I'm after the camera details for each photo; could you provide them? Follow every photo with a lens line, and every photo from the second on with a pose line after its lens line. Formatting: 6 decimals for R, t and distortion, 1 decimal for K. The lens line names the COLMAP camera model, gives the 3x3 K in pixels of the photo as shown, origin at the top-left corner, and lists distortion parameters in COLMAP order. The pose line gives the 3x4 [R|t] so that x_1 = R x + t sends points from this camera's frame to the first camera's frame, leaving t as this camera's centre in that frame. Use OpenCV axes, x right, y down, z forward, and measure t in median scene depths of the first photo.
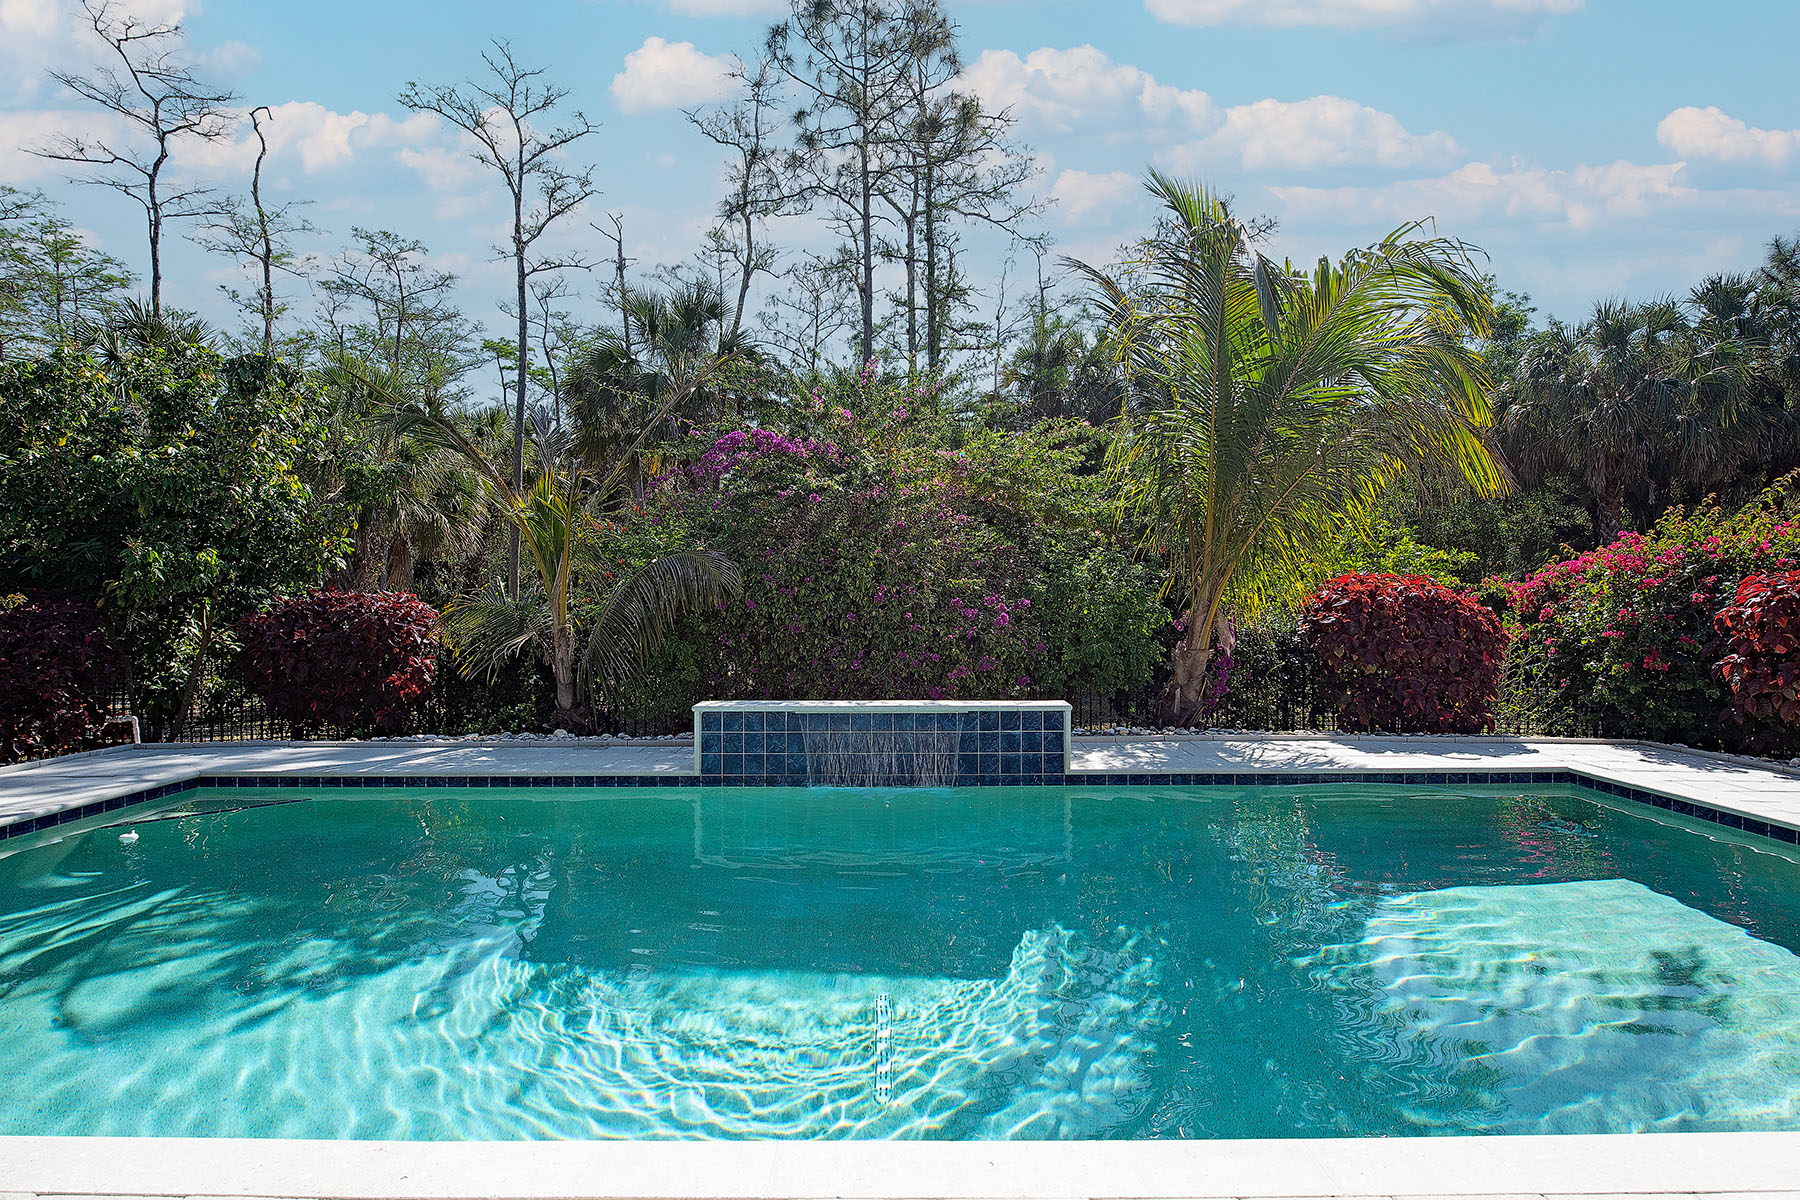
lens RADIAL K [[877.5, 0, 908.7], [0, 877.5, 602.1], [0, 0, 1]] dist [-0.014313, -0.001948]
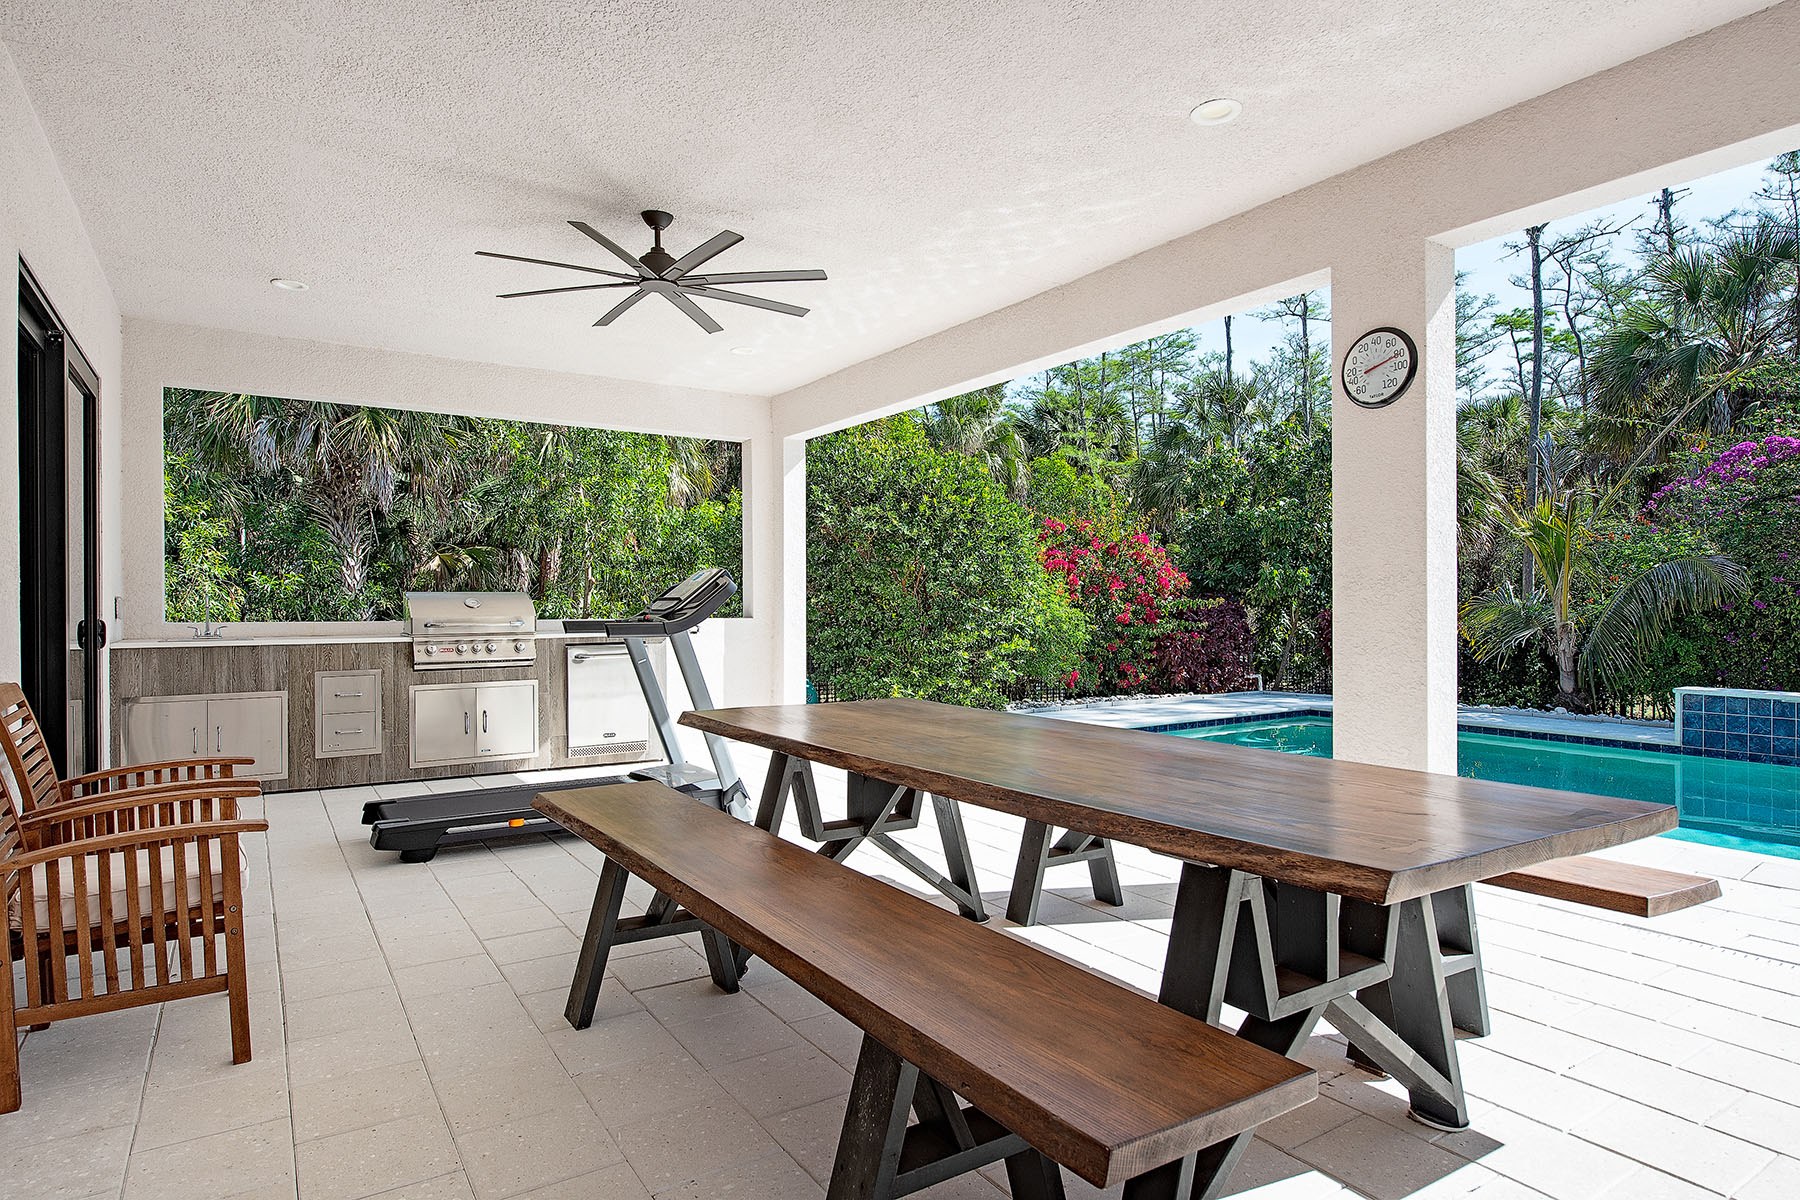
lens RADIAL K [[1023.1, 0, 894.5], [0, 1023.1, 602.4], [0, 0, 1]] dist [0.004753, 0.000819]
pose [[0.555426, 0.003628, -0.831558, 0.253311], [-0.000809, 0.999992, 0.003822, -0.004755], [0.831566, -0.001450, 0.555424, -0.522329]]
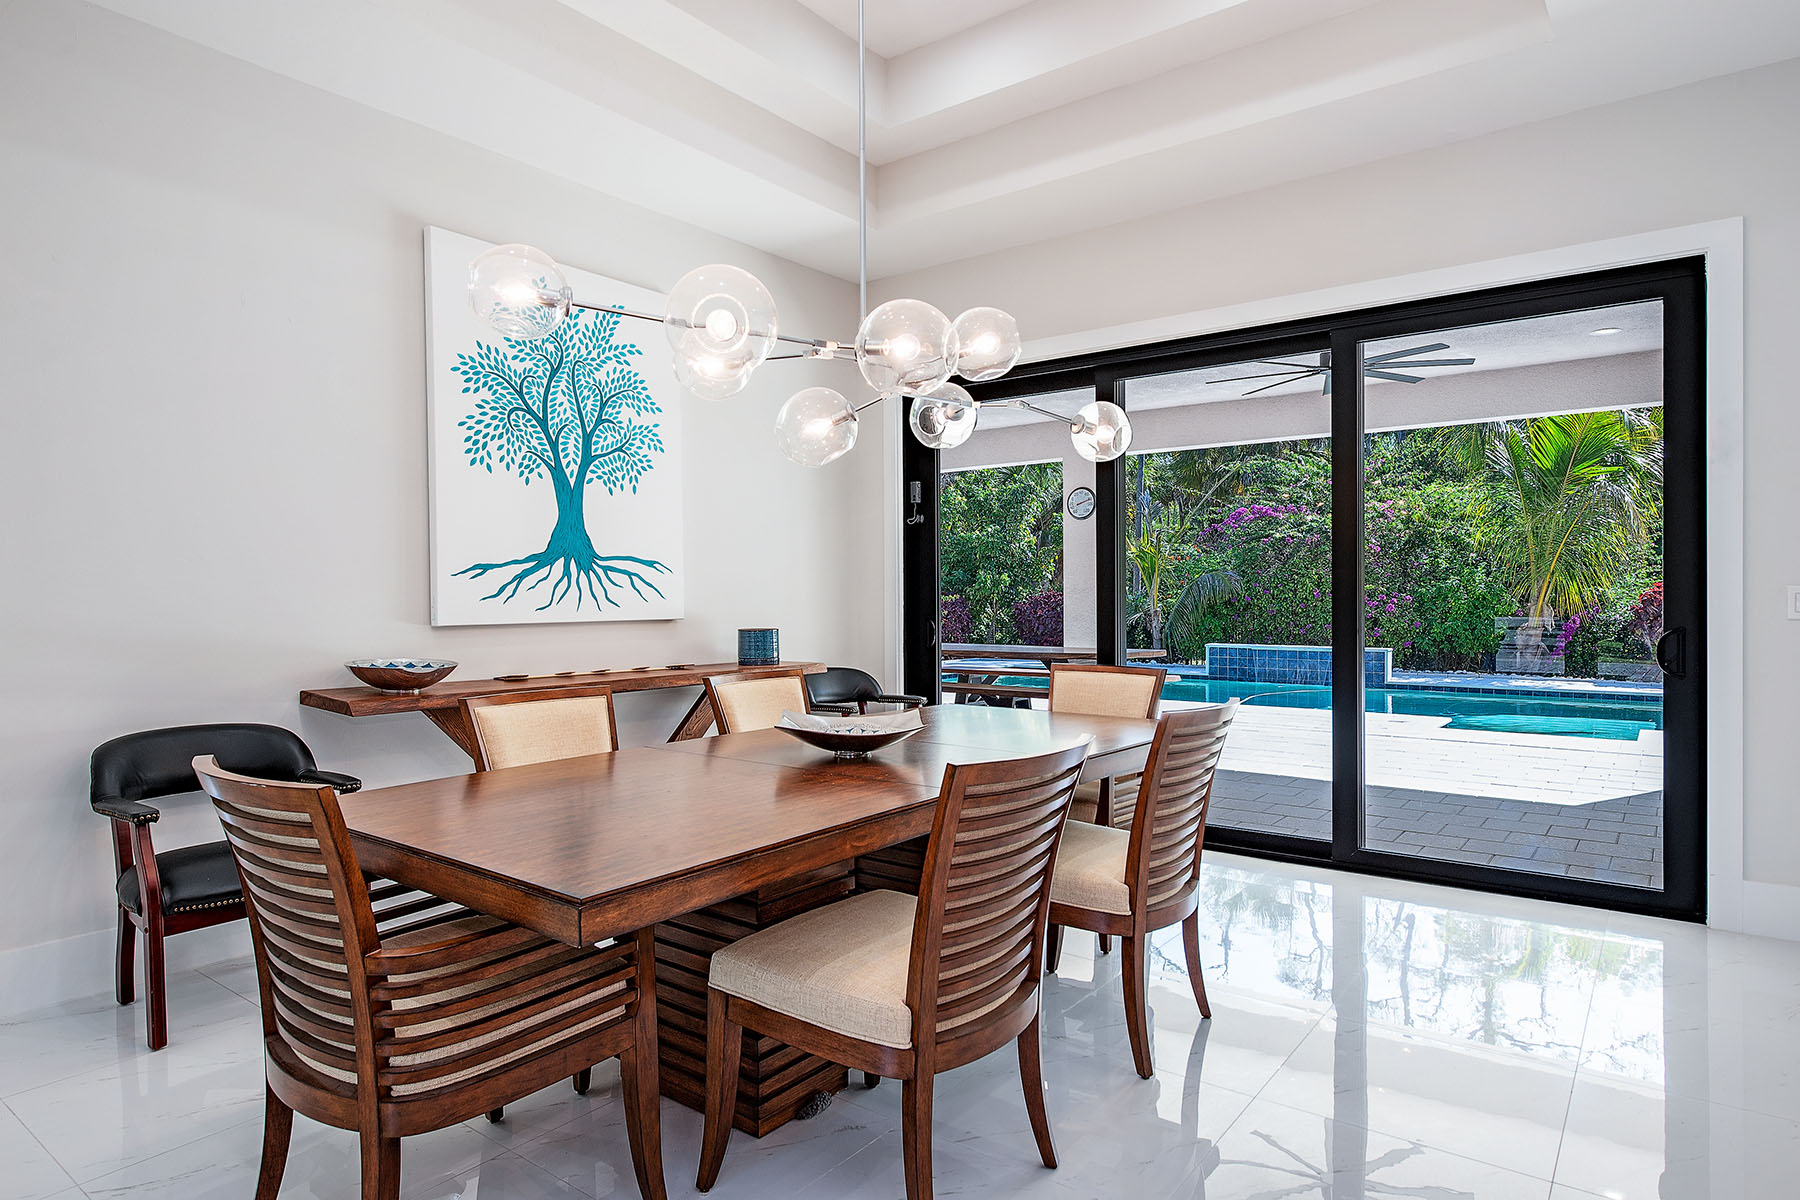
lens RADIAL K [[1023.1, 0, 912.3], [0, 1023.1, 601.3], [0, 0, 1]] dist [0.004753, 0.000819]
pose [[0.799388, 0.005008, -0.600794, 0.540630], [-0.000530, 0.999971, 0.007631, -0.008402], [0.600815, -0.005782, 0.799367, -1.147951]]
